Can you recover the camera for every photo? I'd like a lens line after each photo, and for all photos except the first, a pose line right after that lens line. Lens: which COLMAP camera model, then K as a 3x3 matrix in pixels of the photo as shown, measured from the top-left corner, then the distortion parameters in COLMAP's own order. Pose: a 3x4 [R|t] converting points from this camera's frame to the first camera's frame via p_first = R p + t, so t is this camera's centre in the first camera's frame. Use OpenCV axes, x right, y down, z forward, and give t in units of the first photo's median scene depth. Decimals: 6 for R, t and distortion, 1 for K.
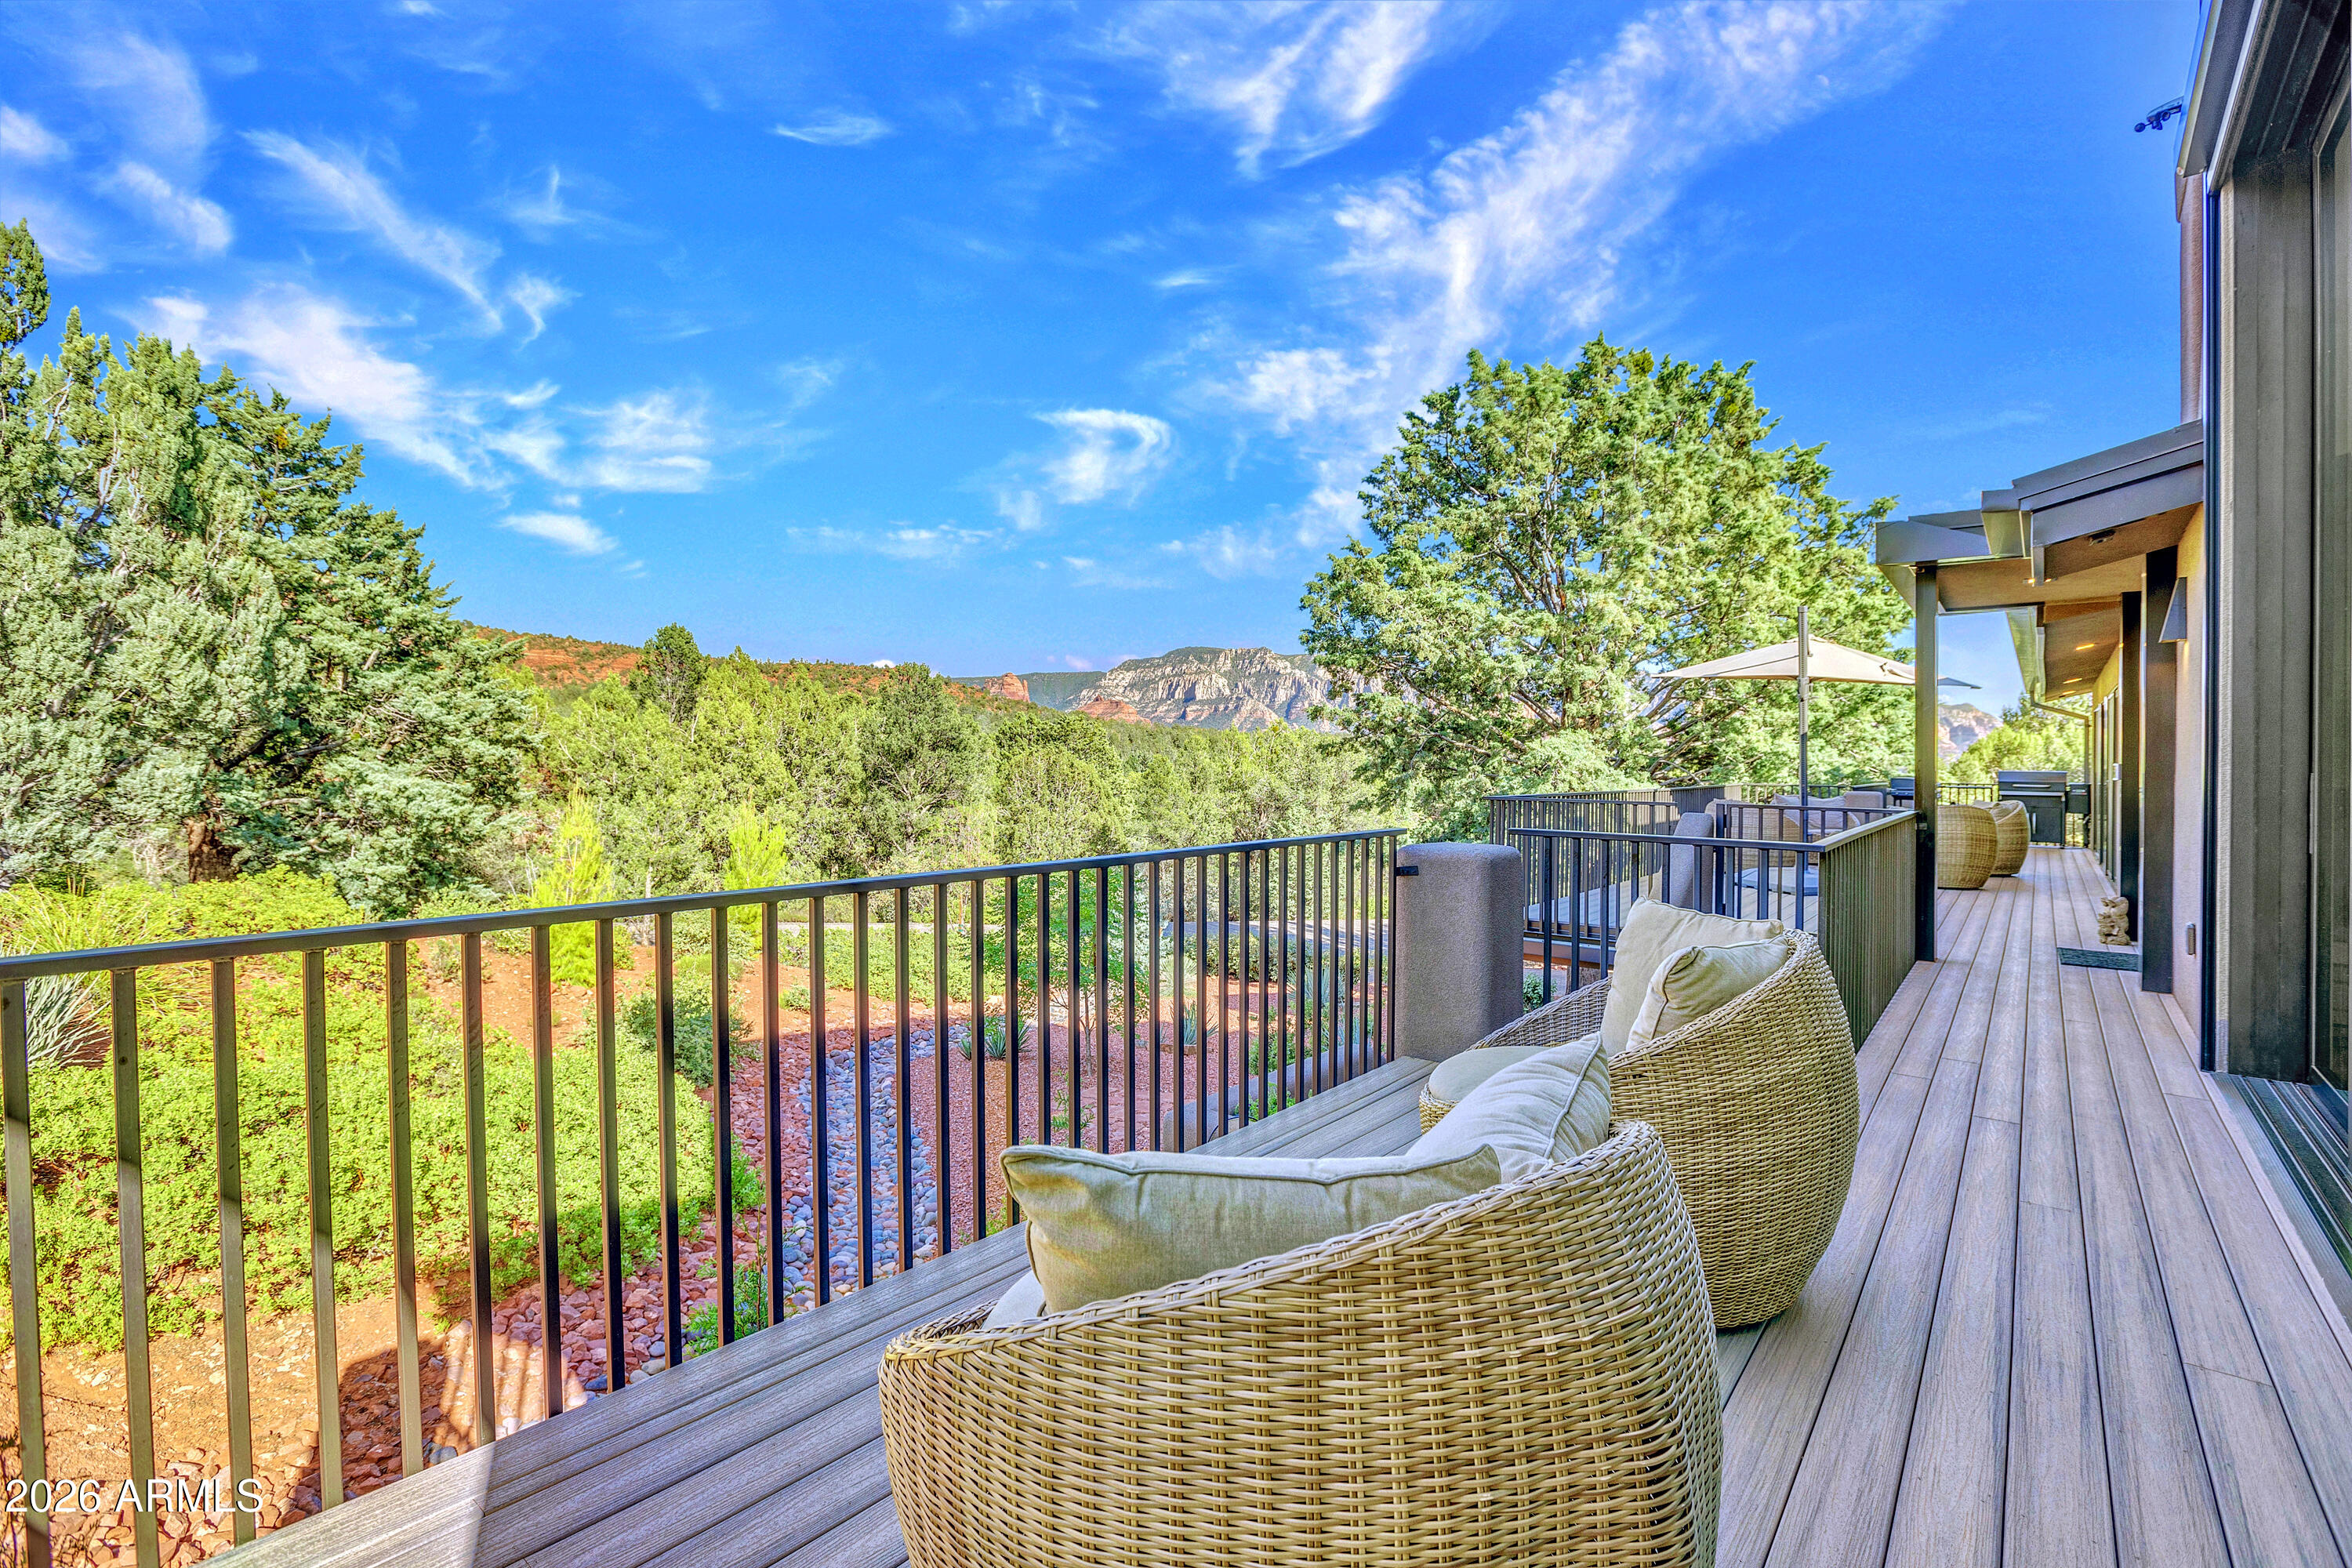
lens RADIAL K [[1101.5, 0, 1162.7], [0, 1101.5, 780.0], [0, 0, 1]] dist [-0.082676, 0.020276]
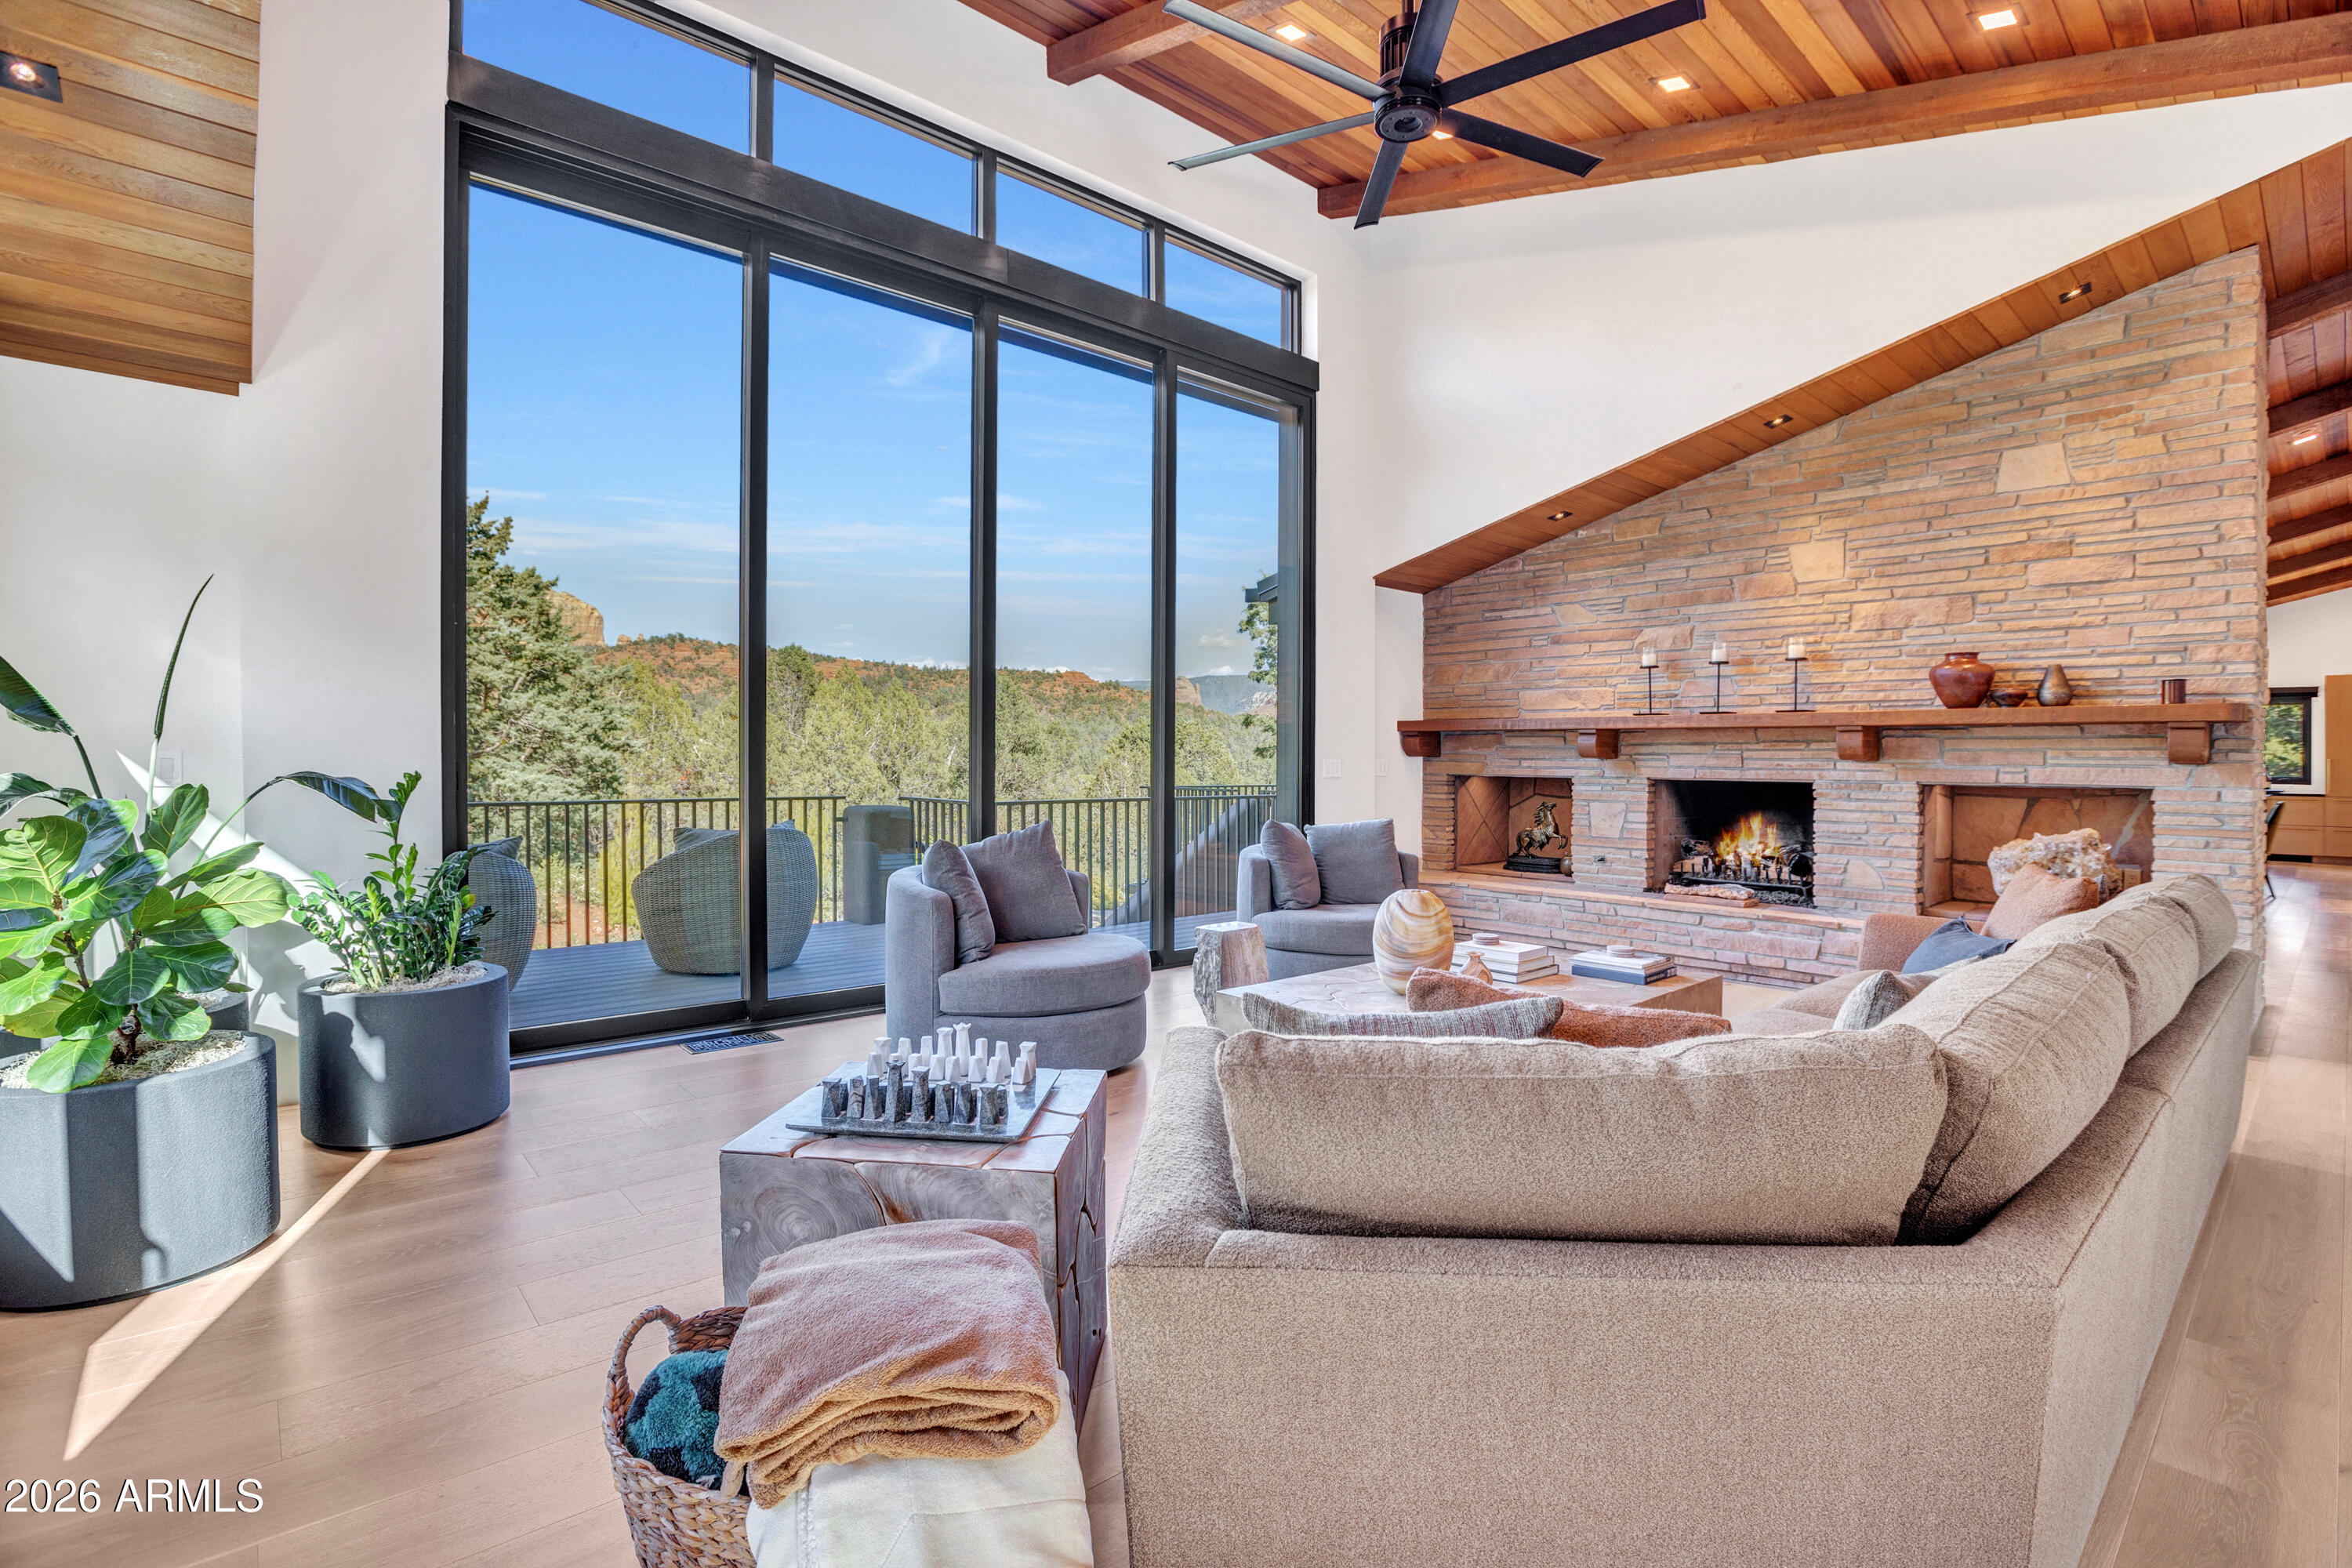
lens RADIAL K [[1101.5, 0, 1162.7], [0, 1101.5, 780.0], [0, 0, 1]] dist [-0.082676, 0.020276]
pose [[0.988630, 0.005128, -0.150284, 0.246908], [-0.005652, 0.999979, -0.003061, 0.004783], [0.150265, 0.003875, 0.988638, -0.190794]]
